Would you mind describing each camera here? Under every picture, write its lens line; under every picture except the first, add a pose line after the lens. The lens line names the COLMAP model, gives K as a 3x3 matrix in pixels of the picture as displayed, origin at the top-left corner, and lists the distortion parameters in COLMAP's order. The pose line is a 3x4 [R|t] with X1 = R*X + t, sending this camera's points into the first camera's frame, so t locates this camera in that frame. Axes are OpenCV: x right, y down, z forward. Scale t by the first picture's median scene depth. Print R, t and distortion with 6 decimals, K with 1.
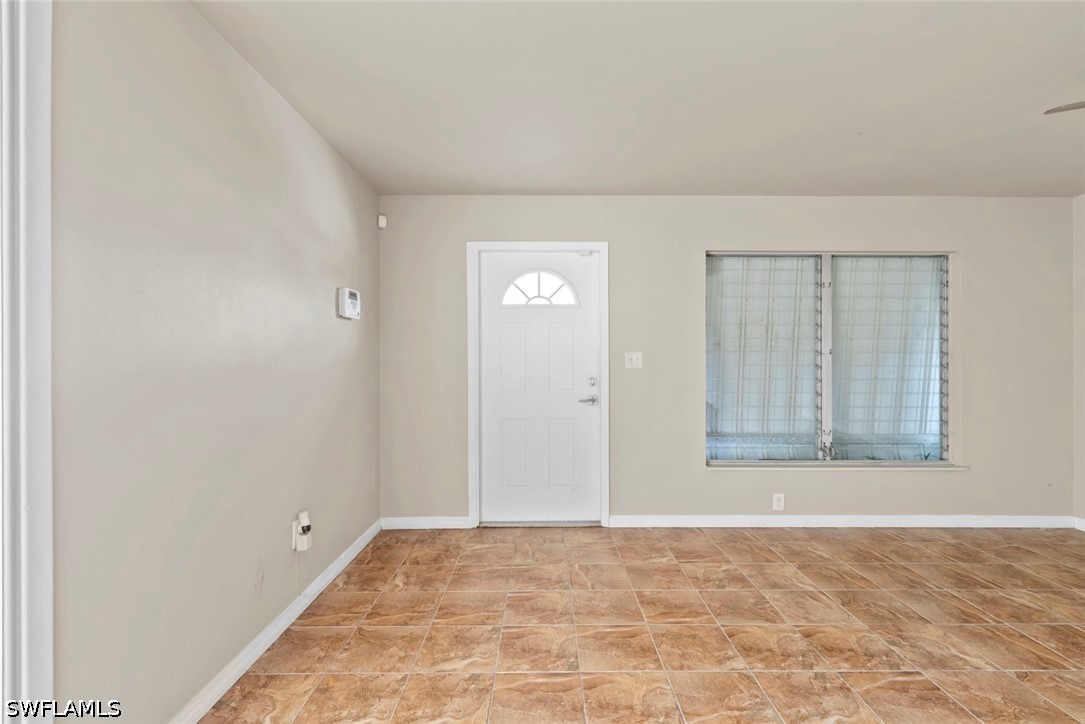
lens RADIAL K [[481.8, 0, 543.3], [0, 481.8, 355.8], [0, 0, 1]] dist [-0.000142, 0.000149]
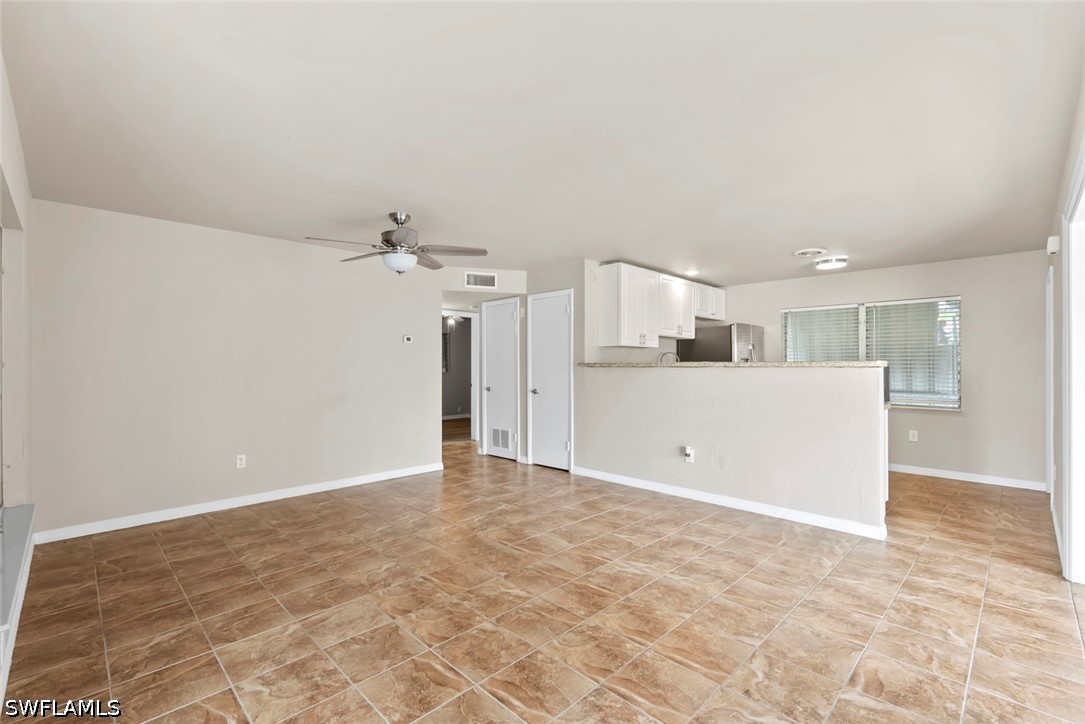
lens RADIAL K [[481.8, 0, 541.8], [0, 481.8, 368.1], [0, 0, 1]] dist [-0.000142, 0.000149]
pose [[-0.703444, -0.001619, 0.710749, -0.338711], [0.001141, 0.999994, 0.003408, 0.004308], [-0.710750, 0.003208, -0.703437, 1.114839]]
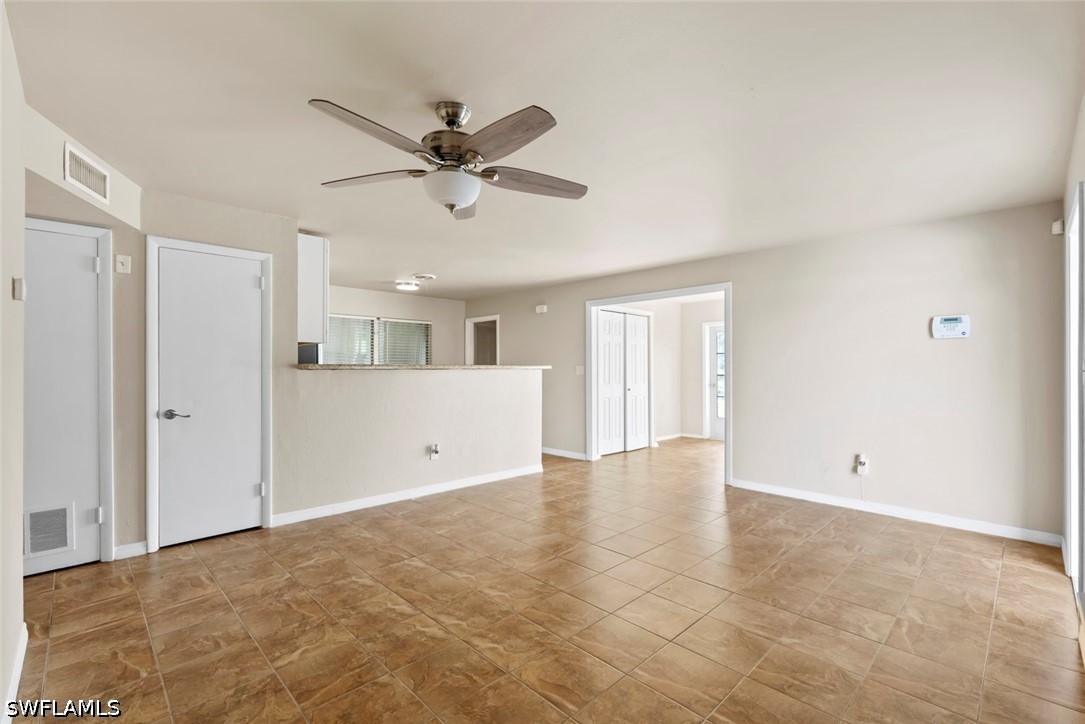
lens RADIAL K [[481.8, 0, 544.7], [0, 481.8, 365.4], [0, 0, 1]] dist [-0.000142, 0.000149]
pose [[-0.711012, -0.003047, -0.703173, 1.240168], [0.002212, 0.999976, -0.006570, 0.004996], [0.703176, -0.006227, -0.710989, 1.121816]]
